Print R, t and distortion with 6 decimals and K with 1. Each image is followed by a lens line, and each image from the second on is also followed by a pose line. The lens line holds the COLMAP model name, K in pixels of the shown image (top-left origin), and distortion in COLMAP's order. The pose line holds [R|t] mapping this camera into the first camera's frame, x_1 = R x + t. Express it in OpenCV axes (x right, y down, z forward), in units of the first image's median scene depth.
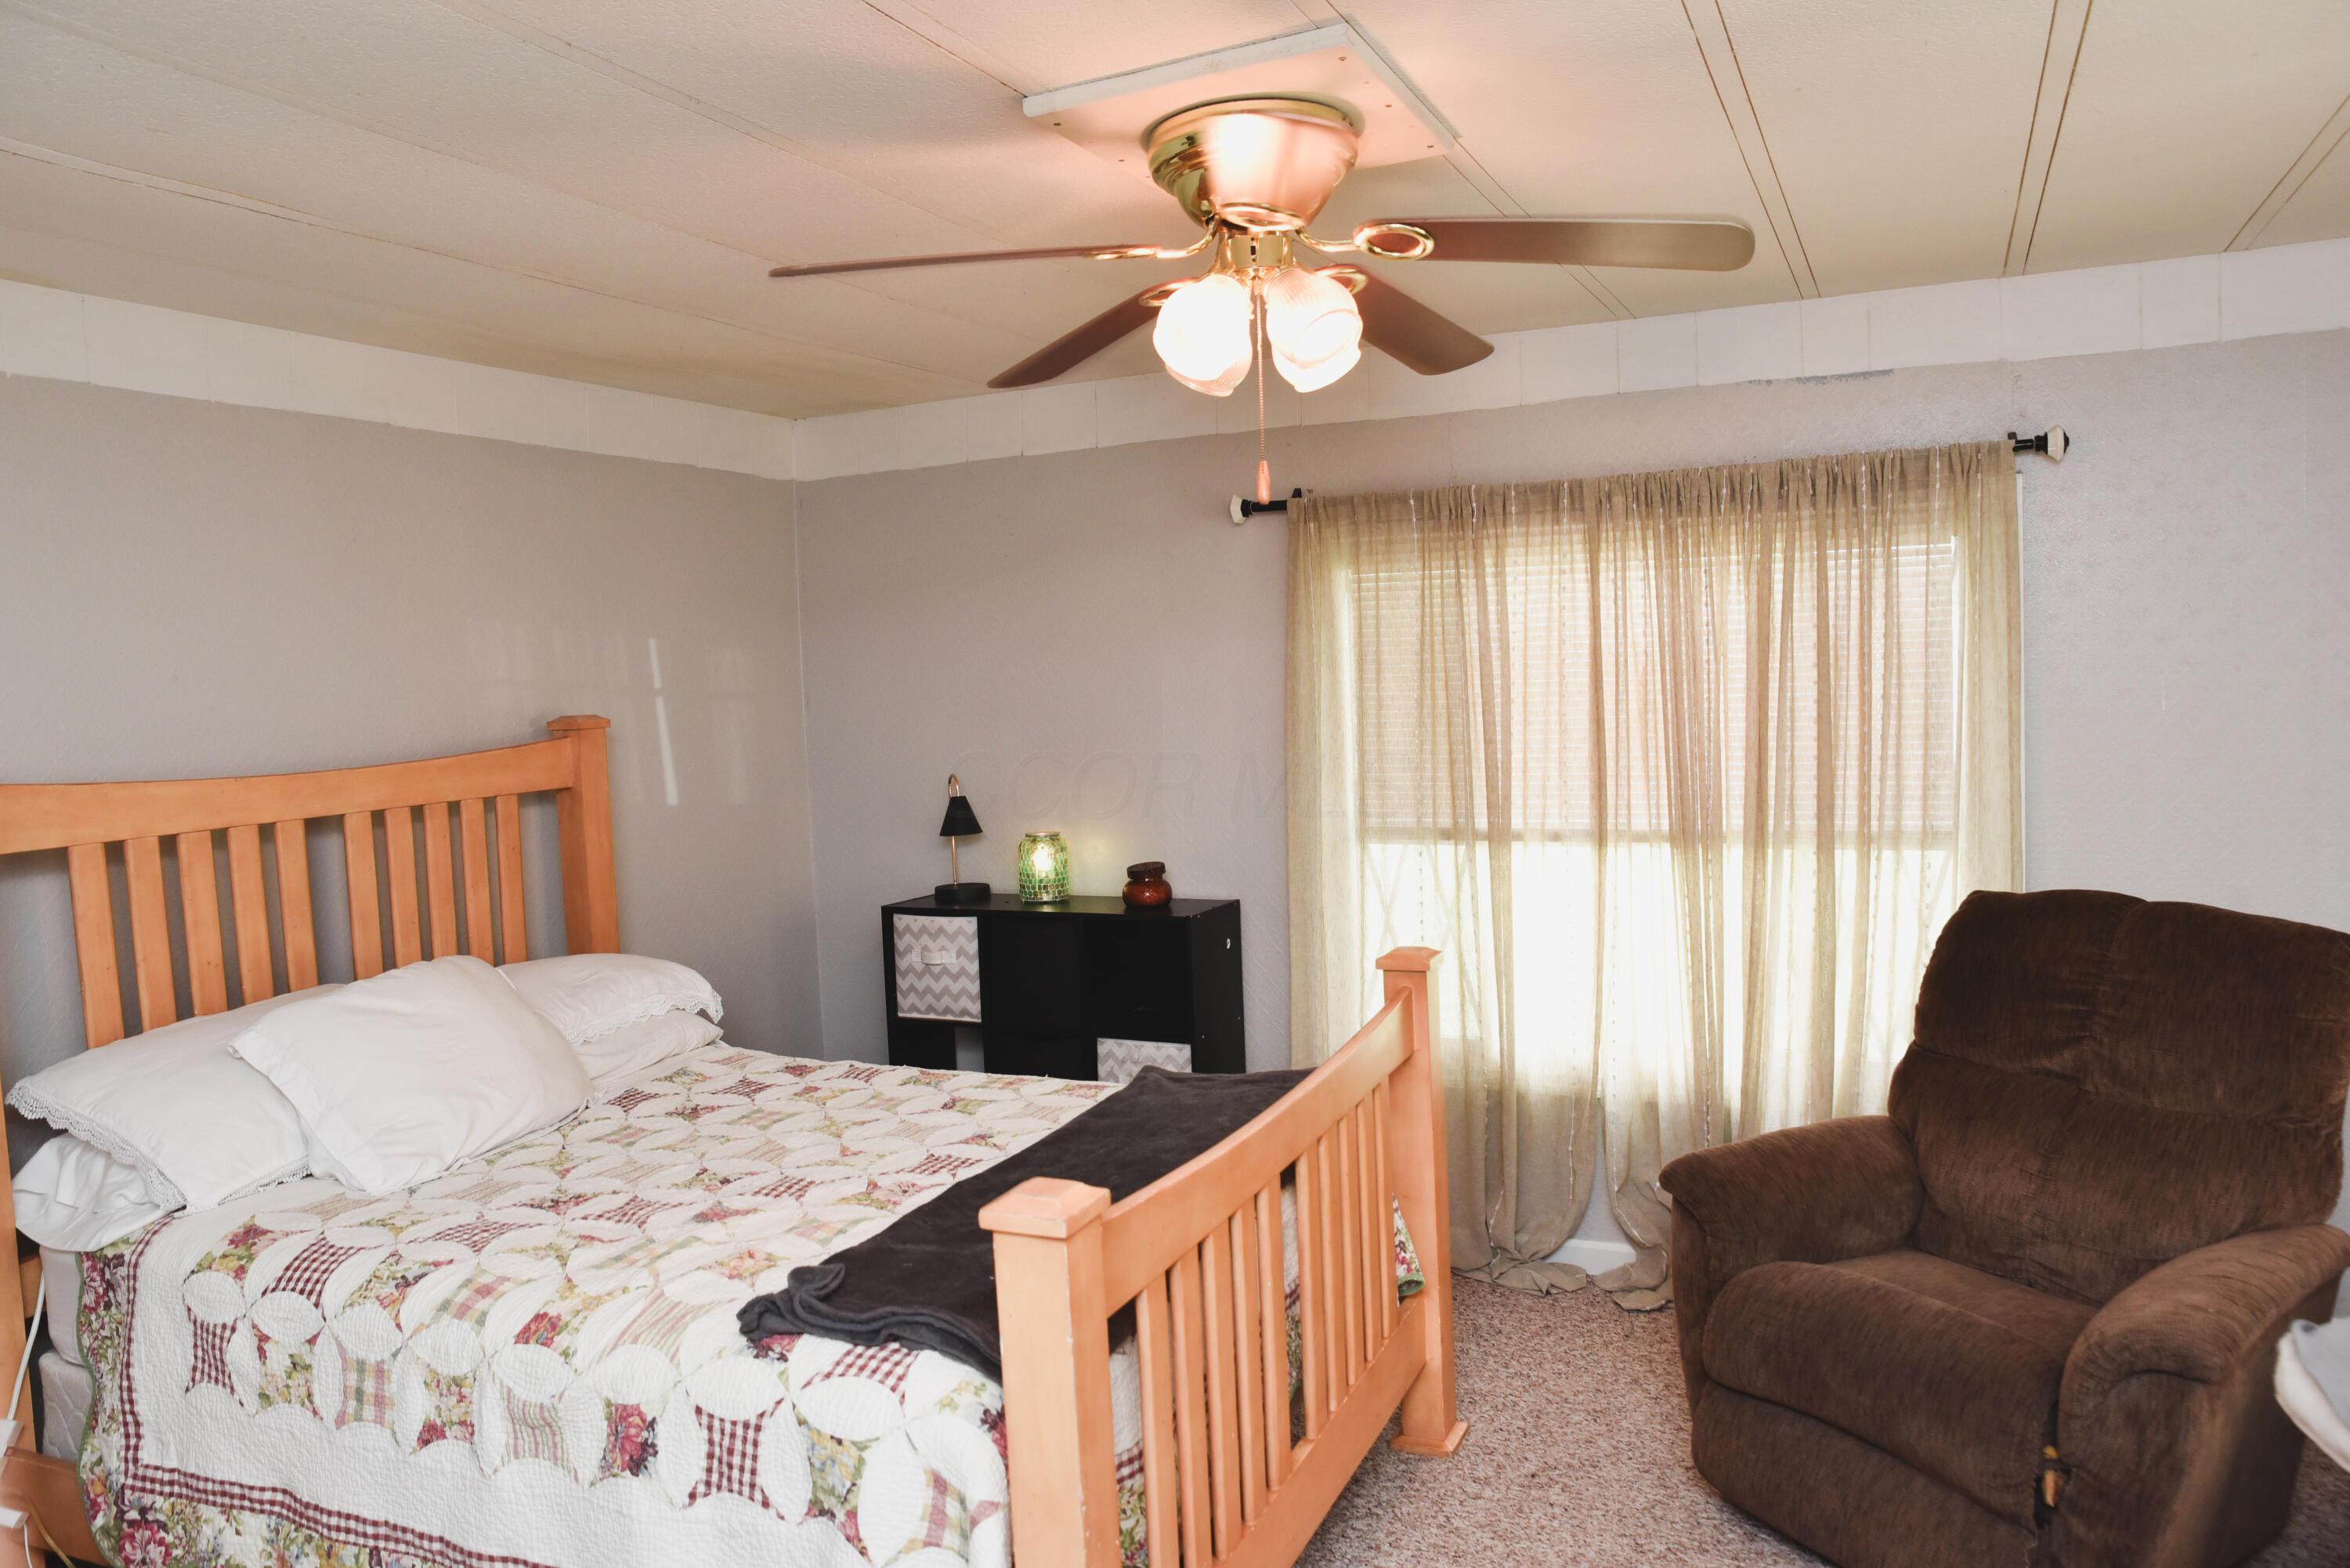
lens RADIAL K [[1620.0, 0, 1176.5], [0, 1620.0, 767.5], [0, 0, 1]] dist [-0.123121, 0.085339]
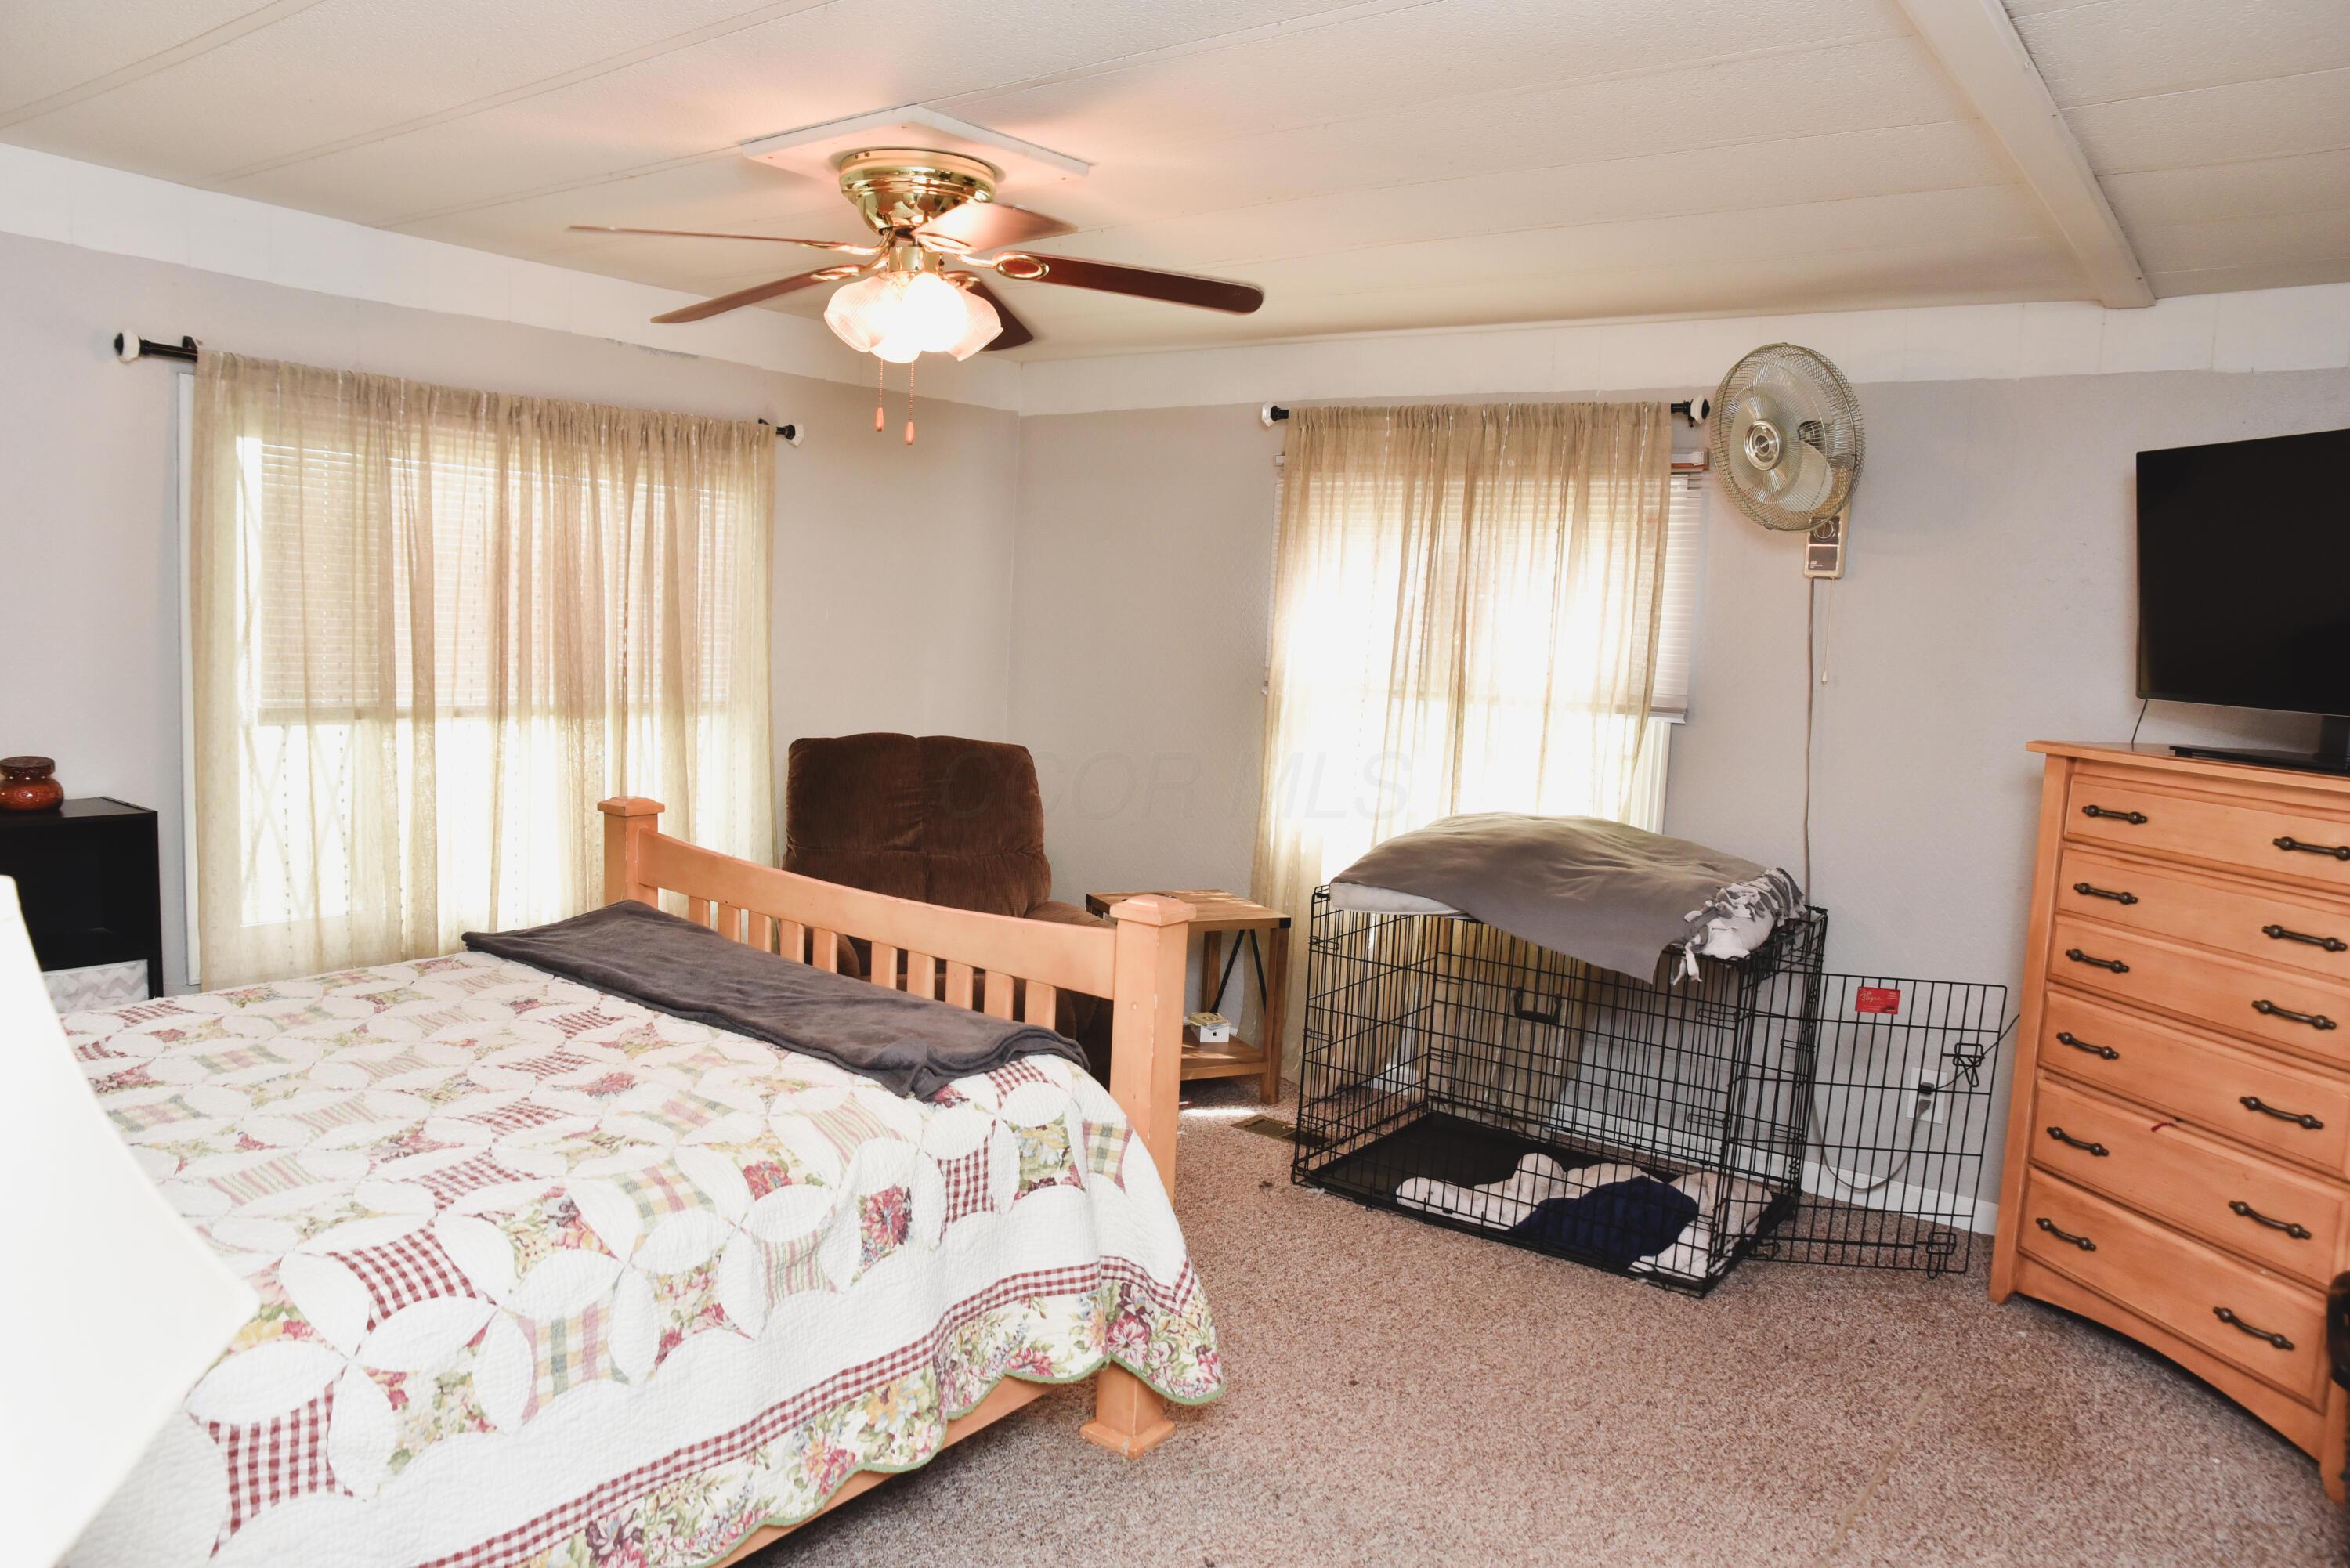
lens RADIAL K [[1620.0, 0, 1180.6], [0, 1620.0, 783.3], [0, 0, 1]] dist [-0.123121, 0.085339]
pose [[0.203987, -0.057977, 0.977255, -0.812549], [-0.002807, 0.998206, 0.059806, 0.027513], [-0.978970, -0.014943, 0.203459, 0.328650]]
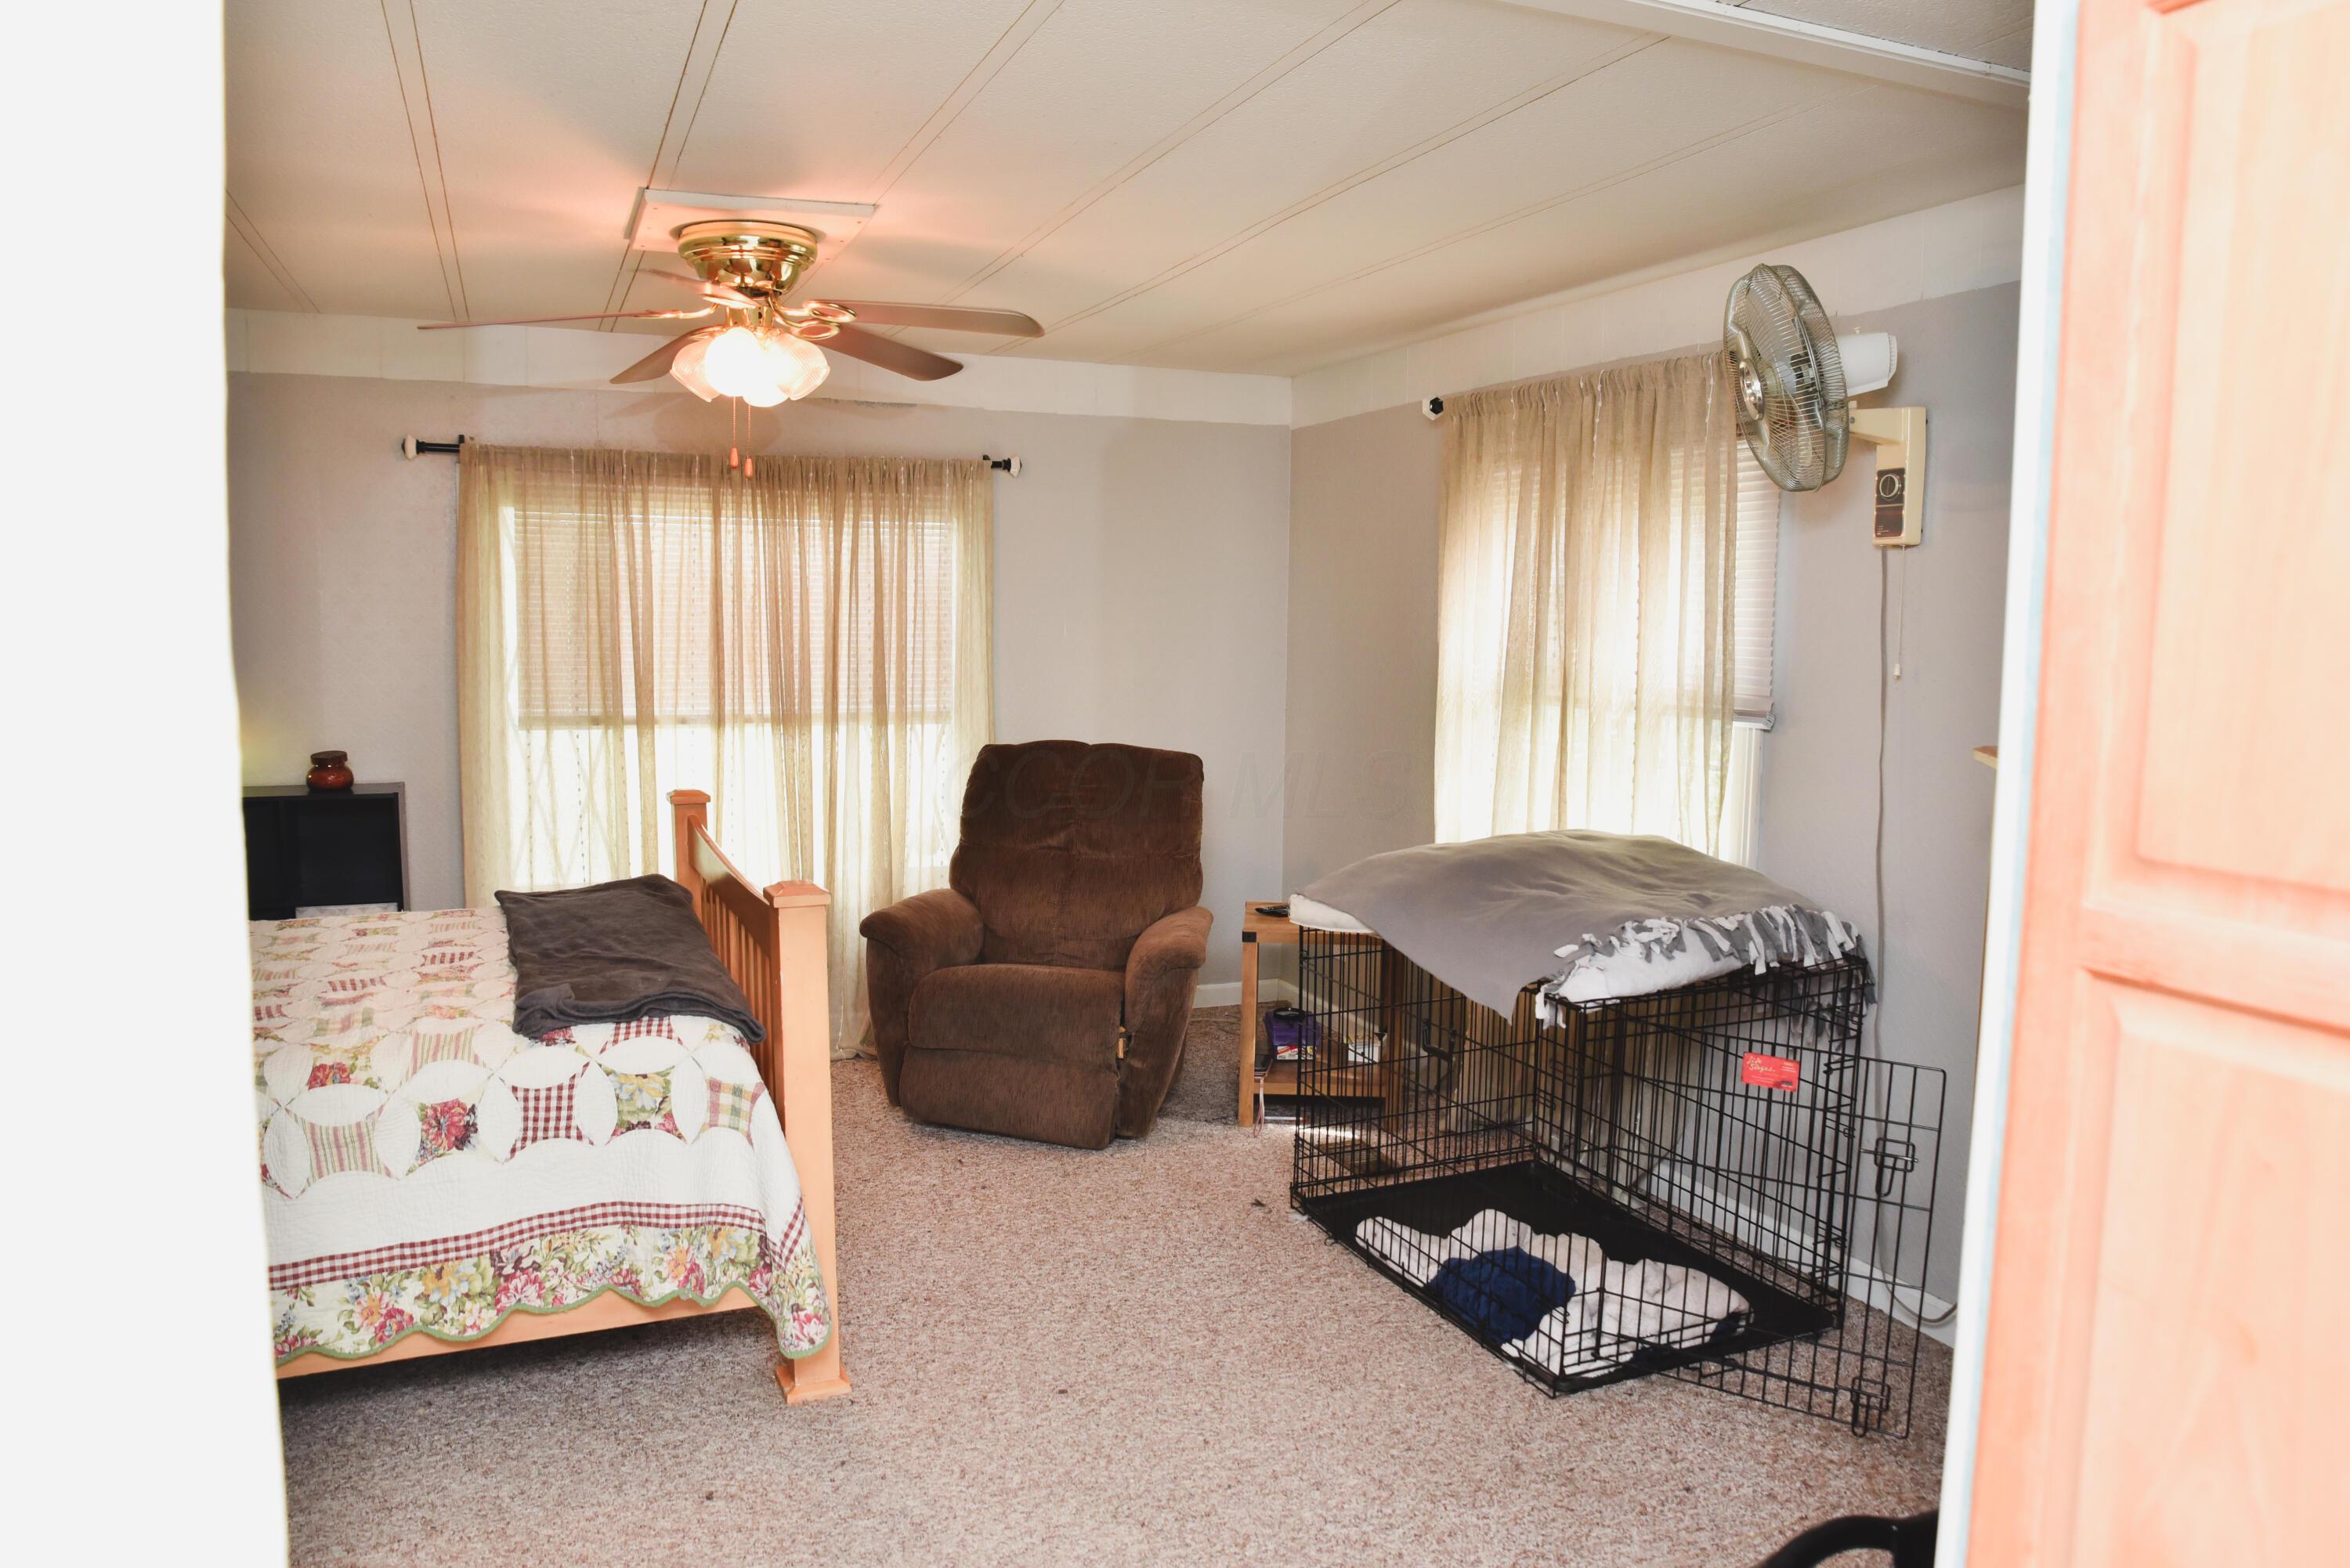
lens RADIAL K [[1620.0, 0, 1172.4], [0, 1620.0, 787.9], [0, 0, 1]] dist [-0.123121, 0.085339]
pose [[0.668484, -0.037979, 0.742756, -0.539413], [0.004507, 0.998884, 0.047019, 0.042268], [-0.743713, -0.028084, 0.667909, -0.213073]]
